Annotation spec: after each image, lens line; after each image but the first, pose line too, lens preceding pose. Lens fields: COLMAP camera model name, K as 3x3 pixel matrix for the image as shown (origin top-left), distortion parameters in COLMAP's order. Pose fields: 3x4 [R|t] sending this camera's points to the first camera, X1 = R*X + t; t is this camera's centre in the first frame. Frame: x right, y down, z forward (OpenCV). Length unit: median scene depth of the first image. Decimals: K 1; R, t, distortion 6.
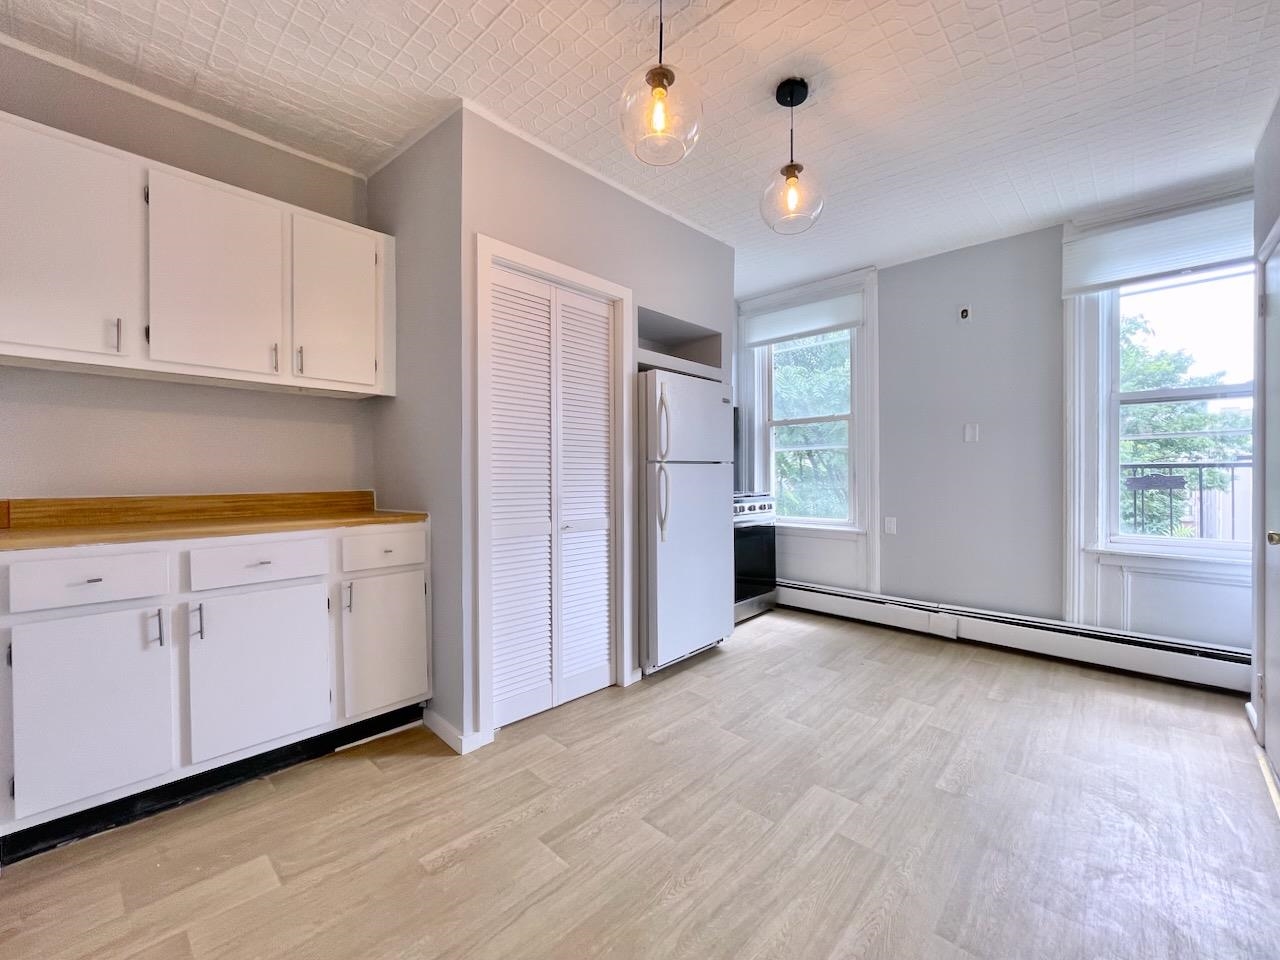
lens RADIAL K [[527.3, 0, 636.3], [0, 527.3, 483.7], [0, 0, 1]] dist [-0.002928, 0.000125]
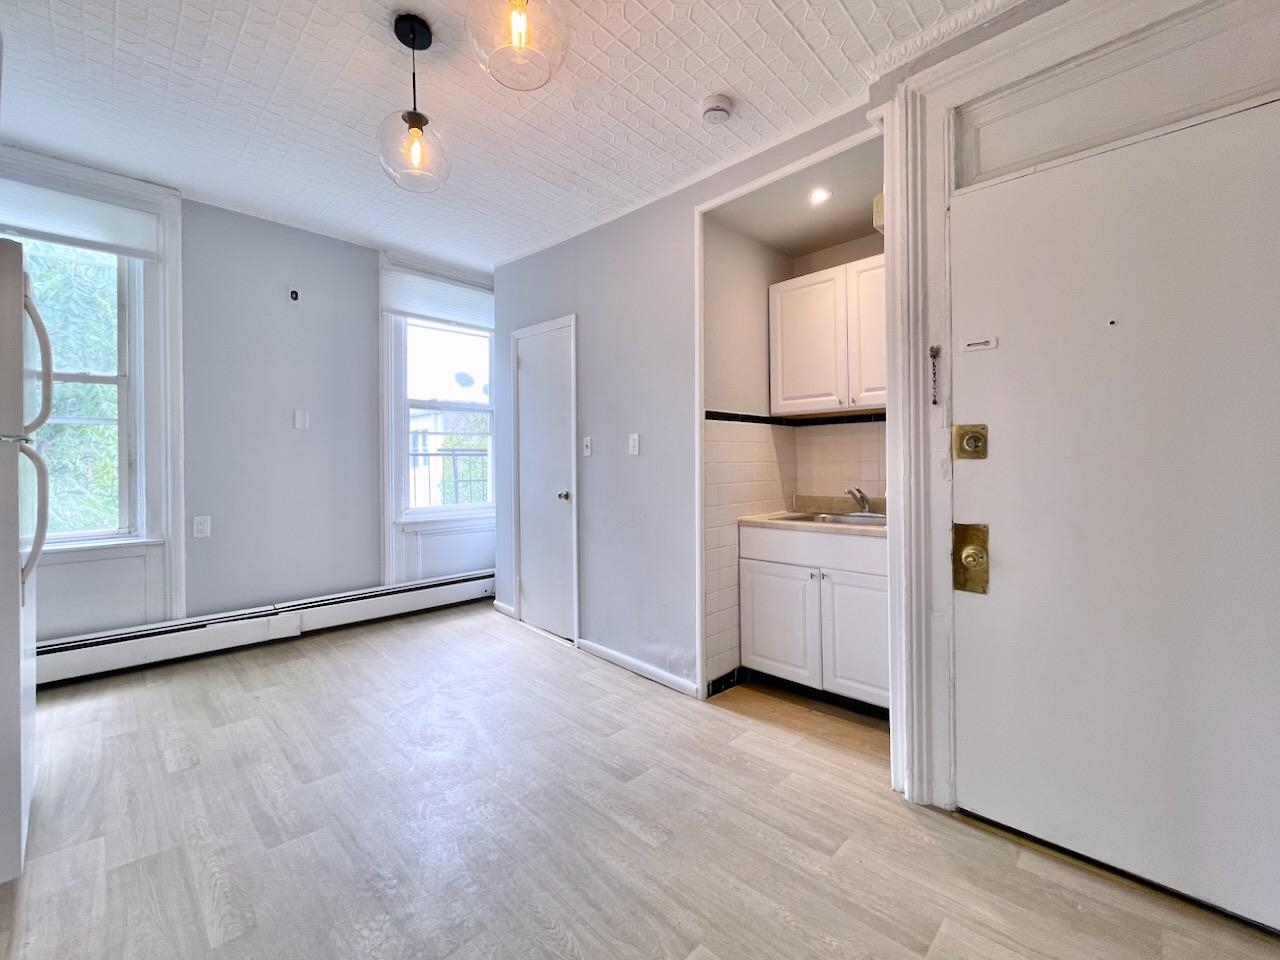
lens RADIAL K [[537.4, 0, 640.0], [0, 537.4, 458.1], [0, 0, 1]] dist [-0.000316, -0.000151]
pose [[0.022355, 0.001352, 0.999749, -0.488941], [0.020988, 0.999778, -0.001821, -0.014191], [-0.999530, 0.021023, 0.022321, 0.498355]]
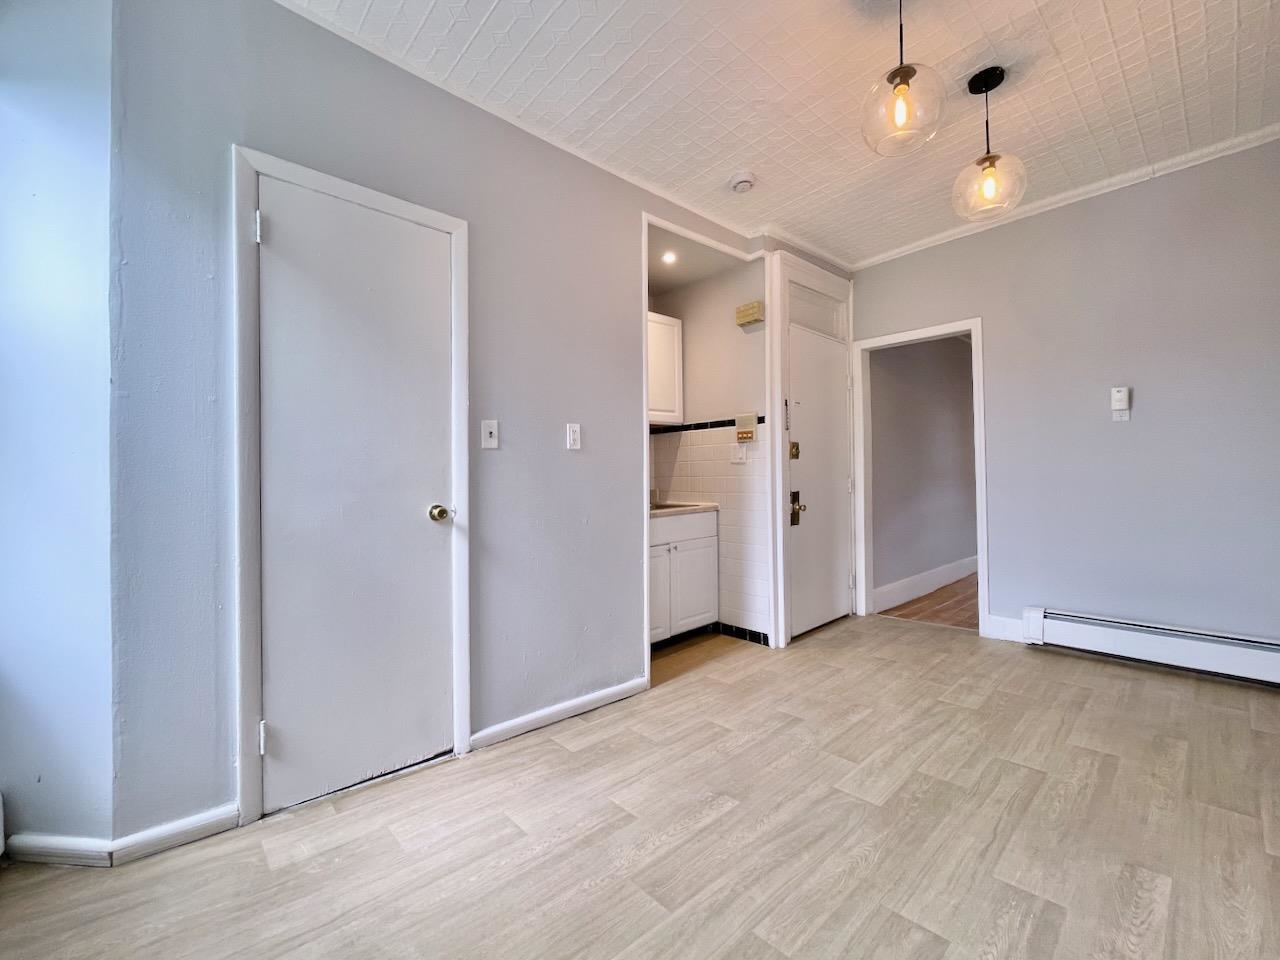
lens RADIAL K [[539.7, 0, 641.0], [0, 539.7, 471.9], [0, 0, 1]] dist [-0.001632, 0.000186]
pose [[-0.997342, 0.009784, 0.072197, 0.532460], [0.010760, 0.999856, 0.013154, 0.005344], [-0.072058, 0.013896, -0.997304, 1.533563]]
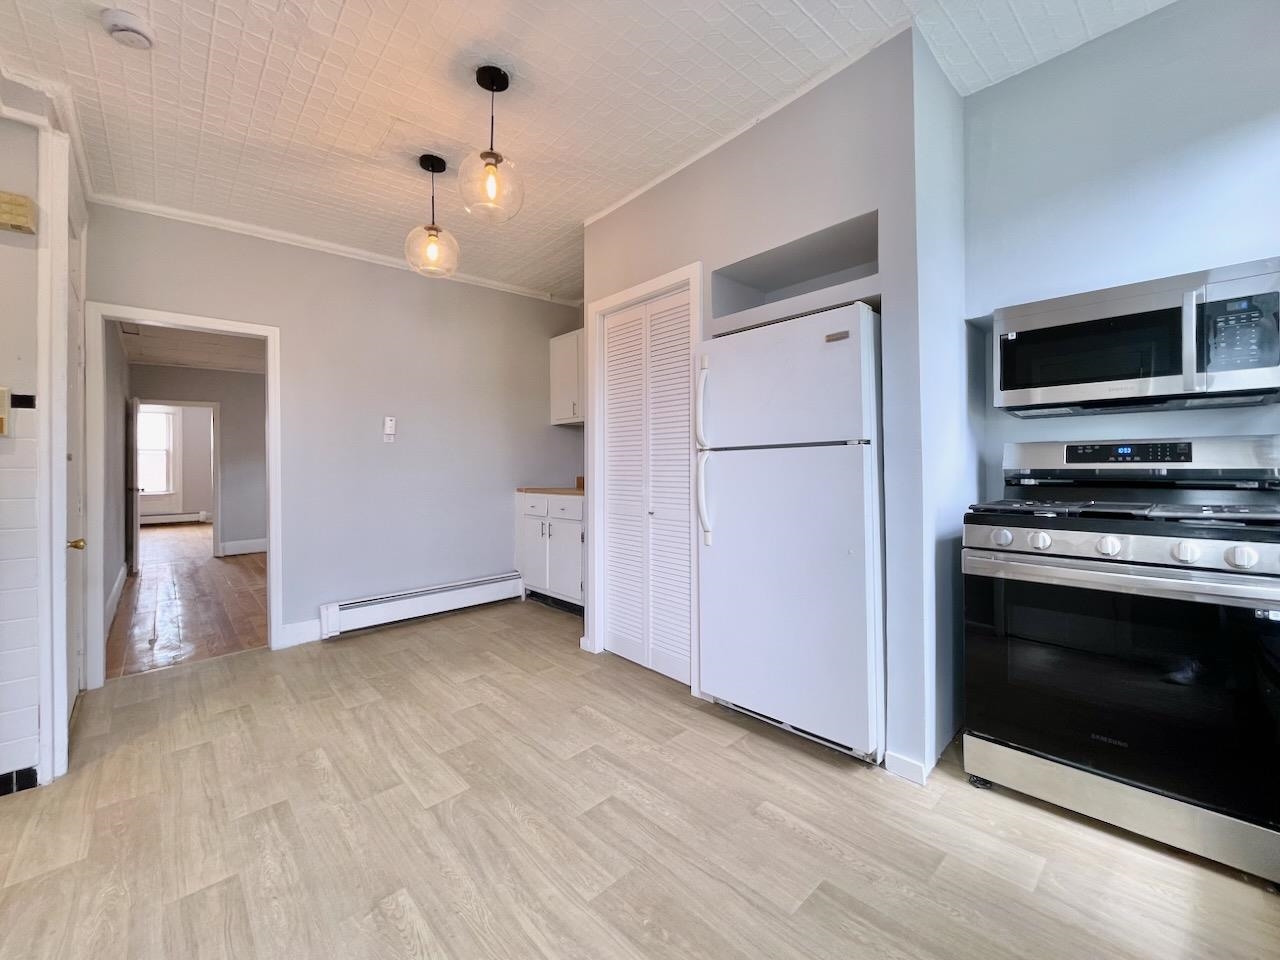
lens RADIAL K [[526.8, 0, 641.5], [0, 526.8, 468.4], [0, 0, 1]] dist [0.001235, -0.000038]
pose [[-0.075777, 0.002660, -0.997121, 1.030248], [-0.007980, 0.999963, 0.003275, -0.016328], [0.997093, 0.008205, -0.075753, 1.112564]]
